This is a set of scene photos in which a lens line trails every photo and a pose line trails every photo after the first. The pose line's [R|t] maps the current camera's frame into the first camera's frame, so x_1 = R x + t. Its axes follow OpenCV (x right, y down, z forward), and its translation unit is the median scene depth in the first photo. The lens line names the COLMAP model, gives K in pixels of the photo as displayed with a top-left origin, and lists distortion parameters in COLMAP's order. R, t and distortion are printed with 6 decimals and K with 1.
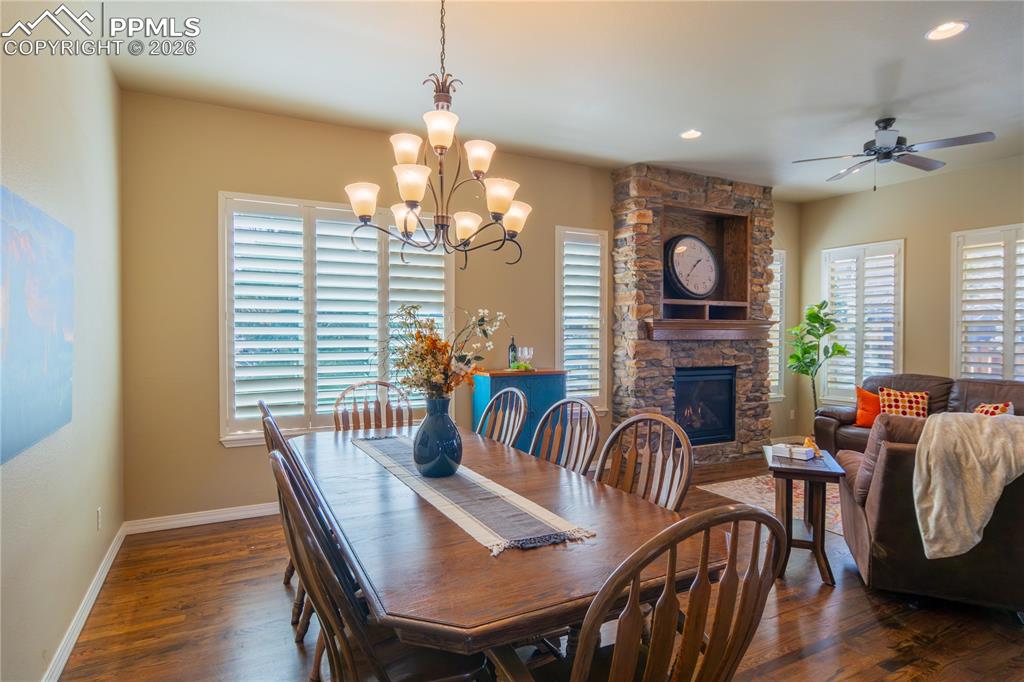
lens RADIAL K [[555.8, 0, 504.0], [0, 555.8, 336.7], [0, 0, 1]] dist [-0.009800, 0.007832]
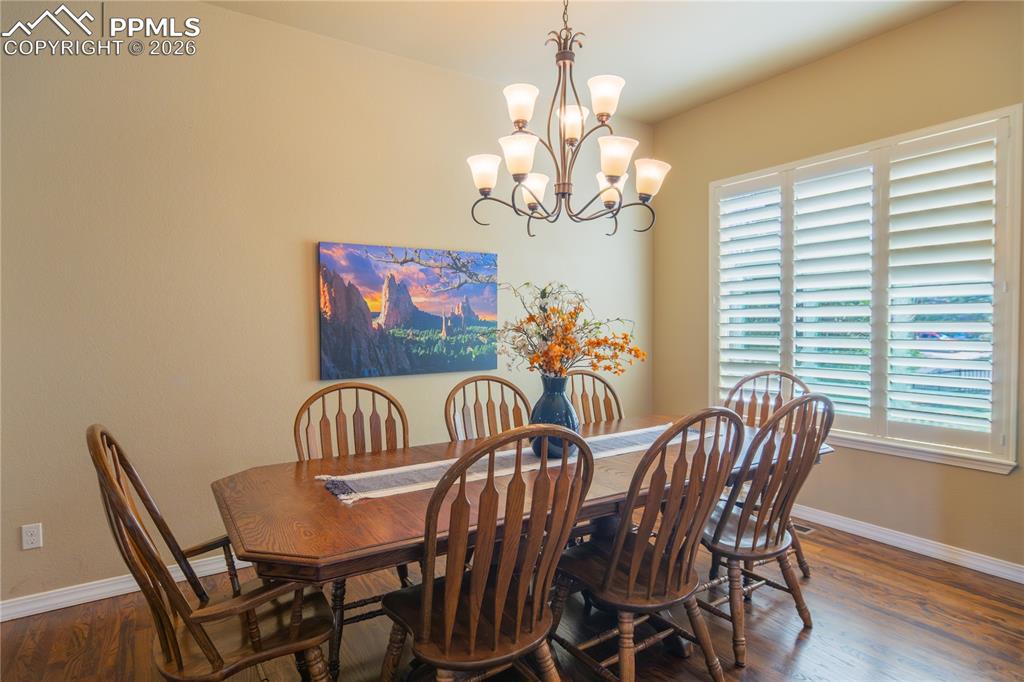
lens RADIAL K [[555.8, 0, 515.7], [0, 555.8, 341.1], [0, 0, 1]] dist [-0.009800, 0.007832]
pose [[0.115649, 0.025363, -0.992966, 0.363854], [-0.004511, 0.999677, 0.025009, 0.011363], [0.993280, 0.001587, 0.115726, 0.364295]]
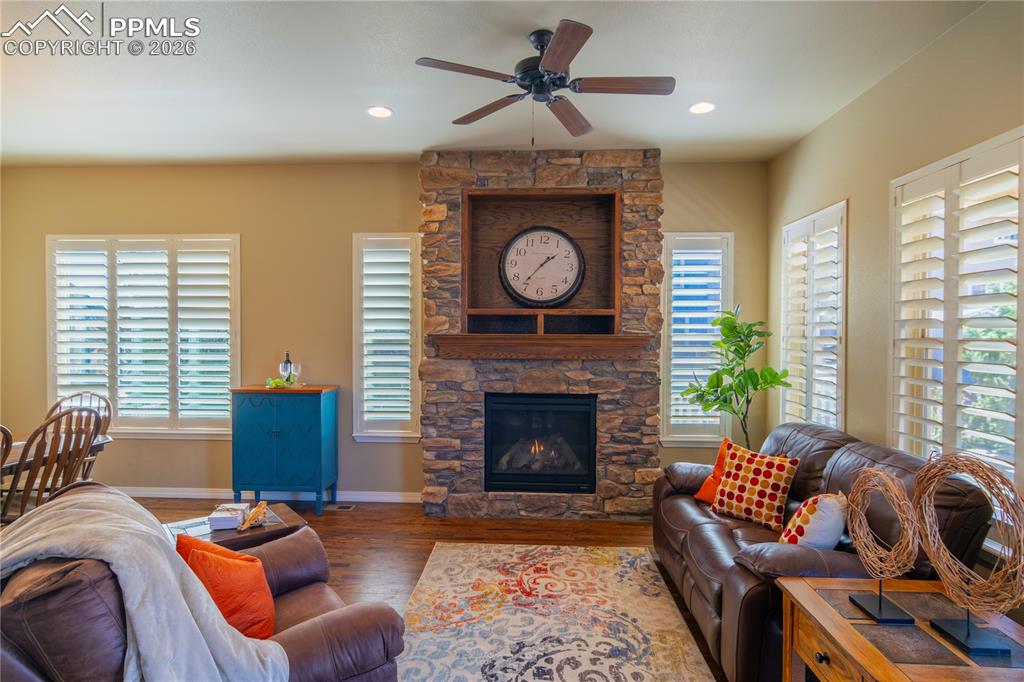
lens RADIAL K [[555.8, 0, 501.4], [0, 555.8, 334.7], [0, 0, 1]] dist [-0.009800, 0.007832]
pose [[0.865119, 0.005540, -0.501535, 0.736111], [-0.006005, 0.999982, 0.000688, -0.030151], [0.501530, 0.002416, 0.865137, 0.304941]]
